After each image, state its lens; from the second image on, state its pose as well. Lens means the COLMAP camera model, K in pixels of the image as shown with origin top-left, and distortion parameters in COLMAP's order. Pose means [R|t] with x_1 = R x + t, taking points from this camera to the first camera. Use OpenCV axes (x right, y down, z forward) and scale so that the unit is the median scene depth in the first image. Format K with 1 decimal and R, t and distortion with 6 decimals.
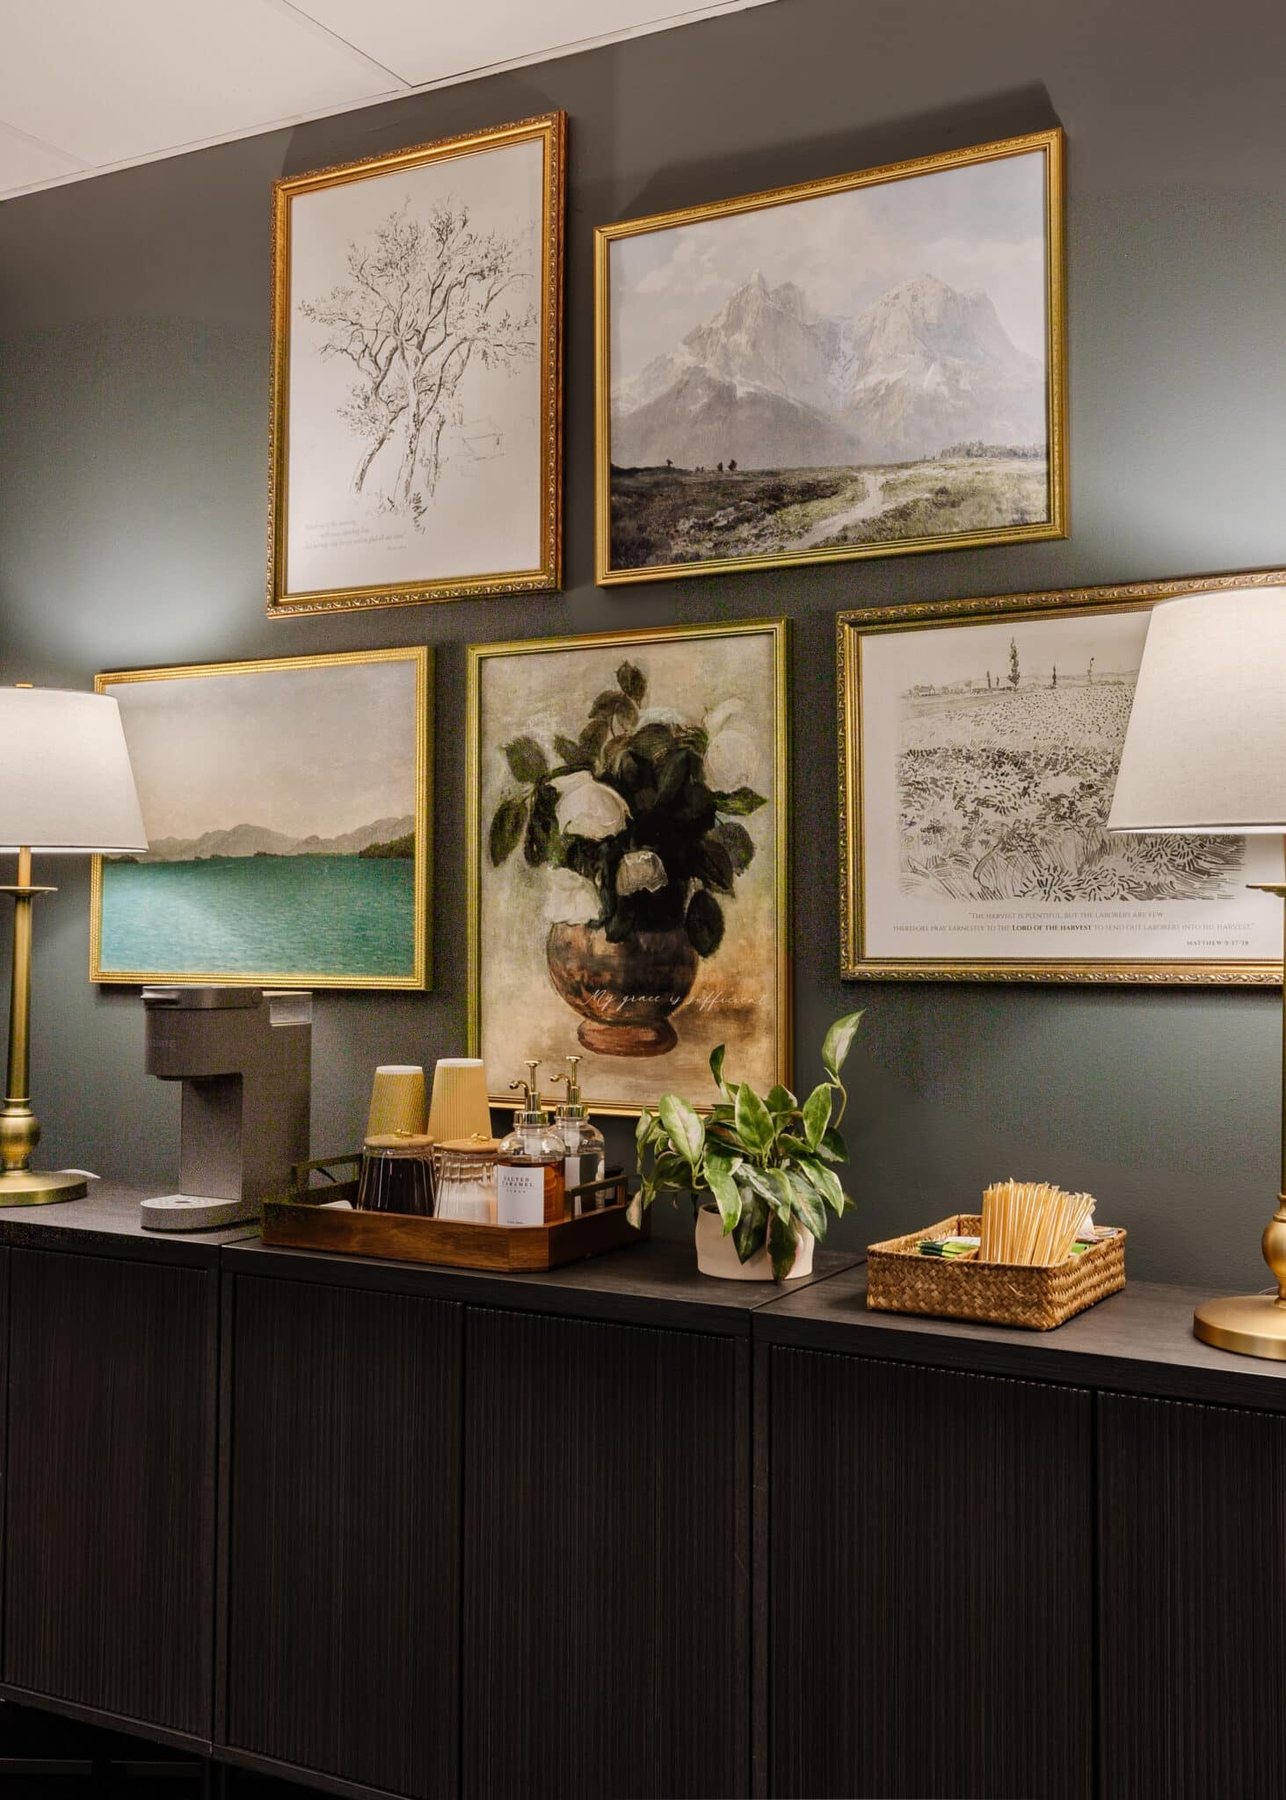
lens RADIAL K [[1862.5, 0, 637.9], [0, 1862.5, 840.4], [0, 0, 1]] dist [0.006548, -0.006864]
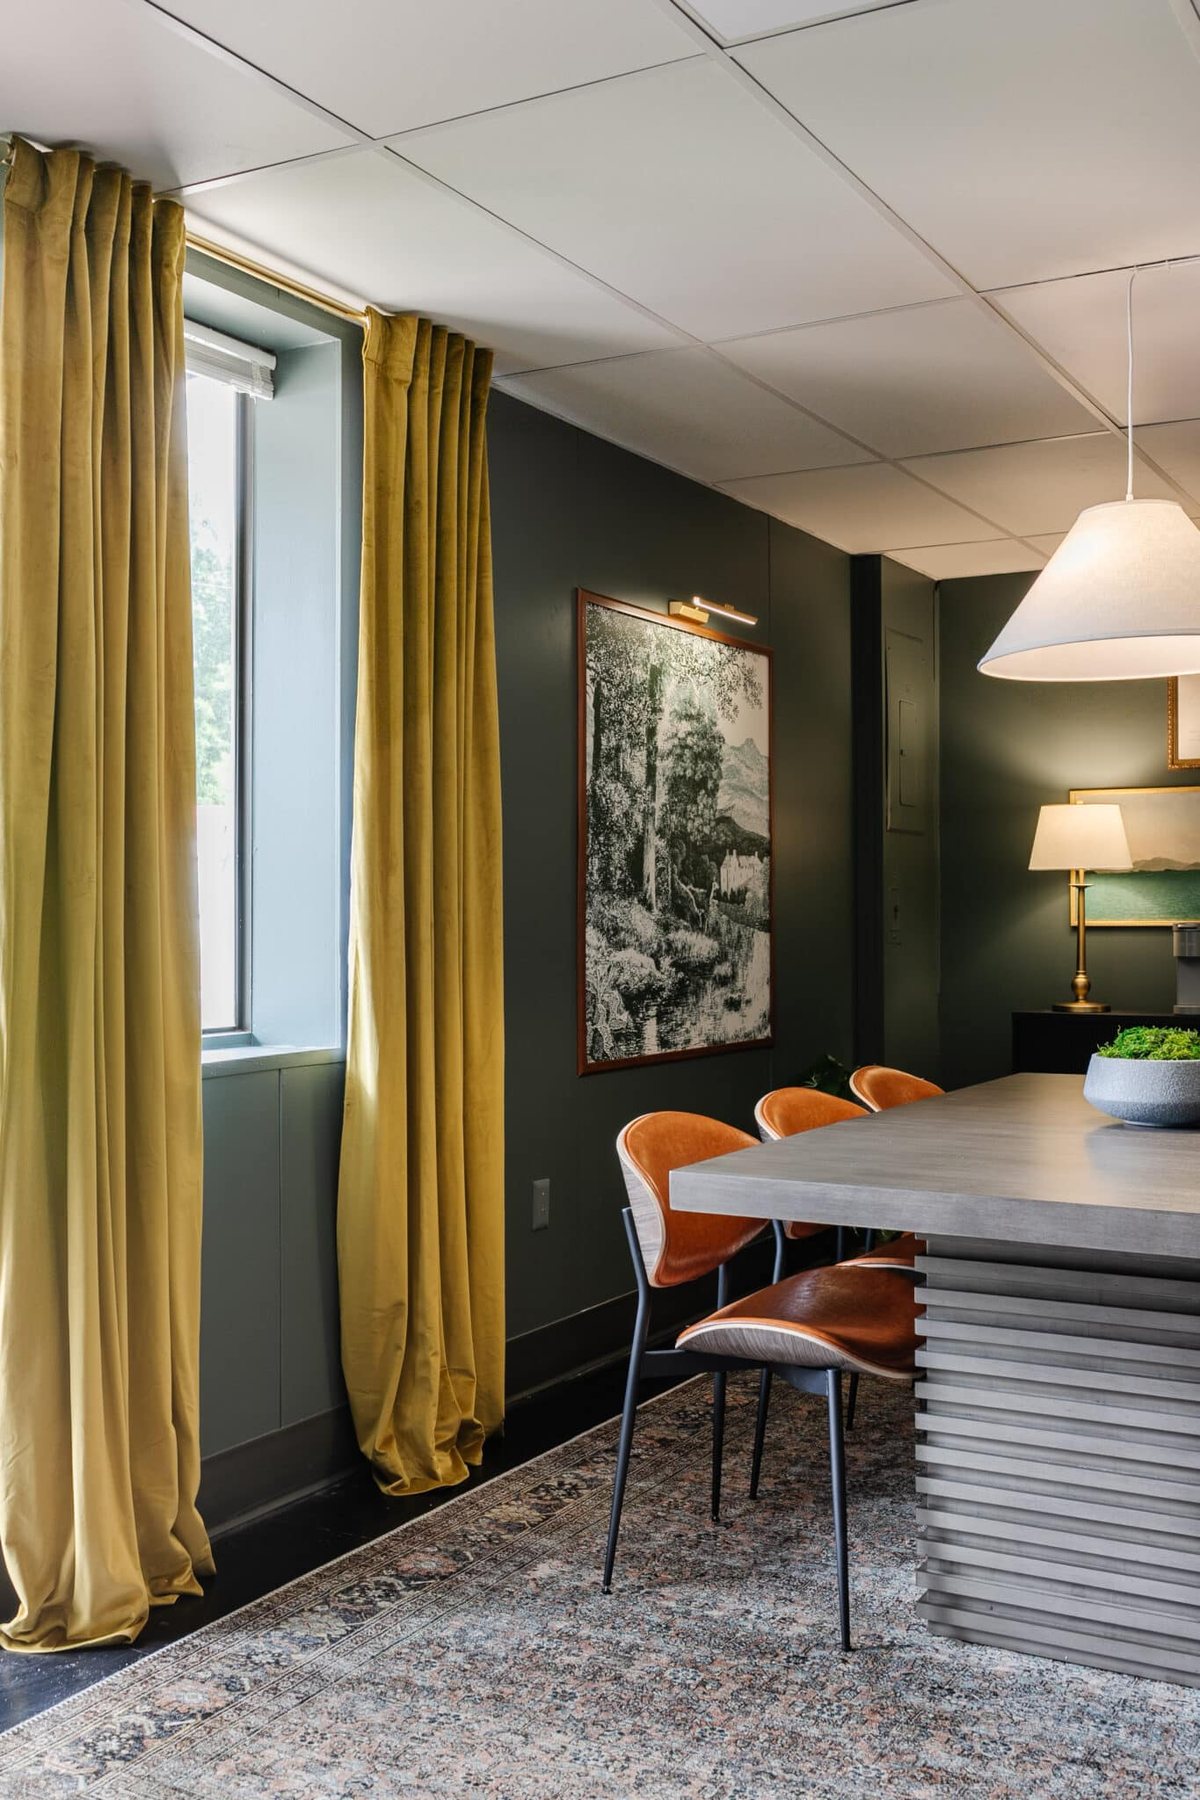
lens RADIAL K [[1795.1, 0, 600.0], [0, 1795.1, 900.0], [0, 0, 1]] dist [0.001291, 0.002801]
pose [[0.999944, -0.005502, -0.009061, -1.015882], [0.005838, 0.999282, 0.037433, -0.049114], [0.008849, -0.037484, 0.999258, -1.452185]]
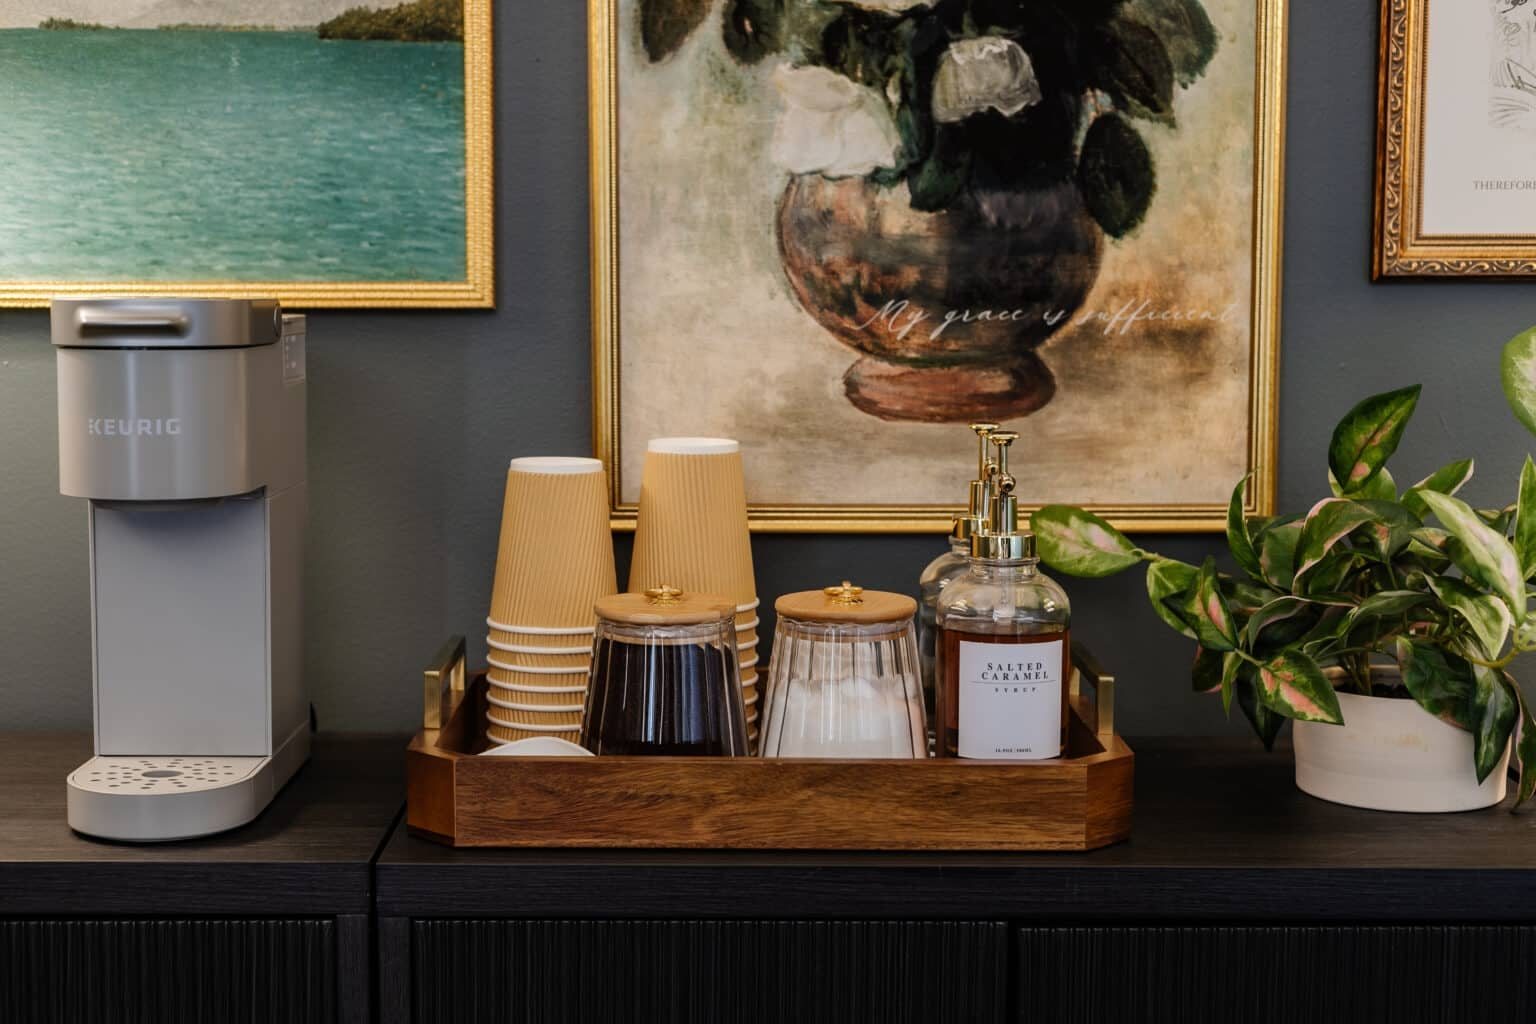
lens RADIAL K [[2266.0, 0, 768.0], [0, 2266.0, 512.0], [0, 0, 1]] dist [0.016638, 0.015635]
pose [[0.865909, -0.052226, 0.497468, -0.379110], [-0.022814, 0.989376, 0.143580, 0.047957], [-0.499681, -0.135677, 0.855518, 0.456371]]
